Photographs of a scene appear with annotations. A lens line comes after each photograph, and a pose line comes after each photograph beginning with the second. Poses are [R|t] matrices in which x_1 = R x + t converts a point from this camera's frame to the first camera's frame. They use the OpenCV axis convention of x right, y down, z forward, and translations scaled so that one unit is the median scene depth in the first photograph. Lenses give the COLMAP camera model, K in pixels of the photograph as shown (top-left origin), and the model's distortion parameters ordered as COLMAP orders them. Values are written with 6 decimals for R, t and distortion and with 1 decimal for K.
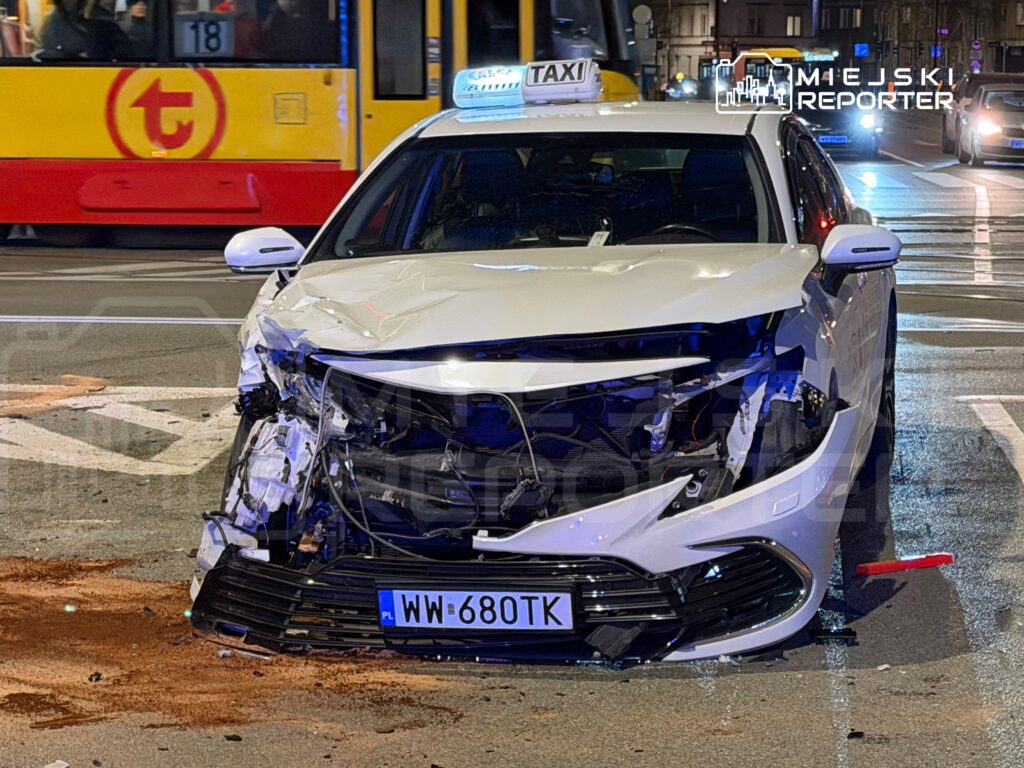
lens RADIAL K [[2921.2, 0, 512.0], [0, 2921.2, 384.0], [0, 0, 1]] dist [0.126508, 1.167886]
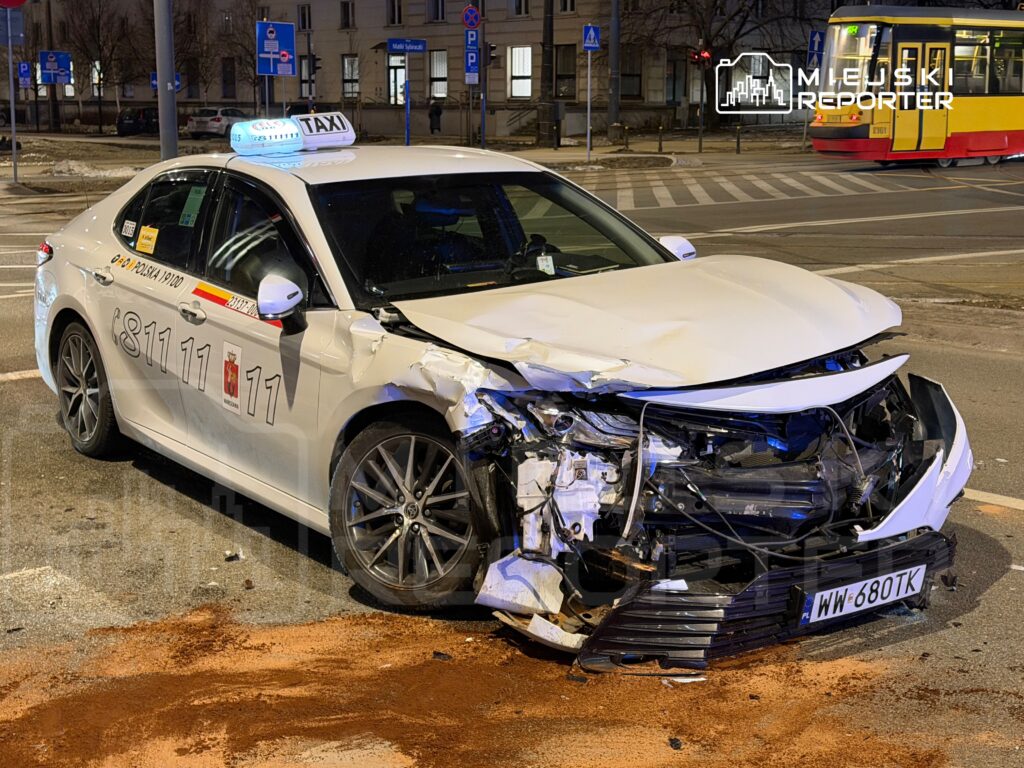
lens RADIAL K [[1585.7, 0, 512.0], [0, 1585.7, 384.0], [0, 0, 1]] dist [0.019726, 0.021057]
pose [[0.704438, -0.130756, 0.697617, -0.556371], [0.083546, 0.991327, 0.101444, -0.083794], [-0.704831, -0.013178, 0.709253, 0.669991]]
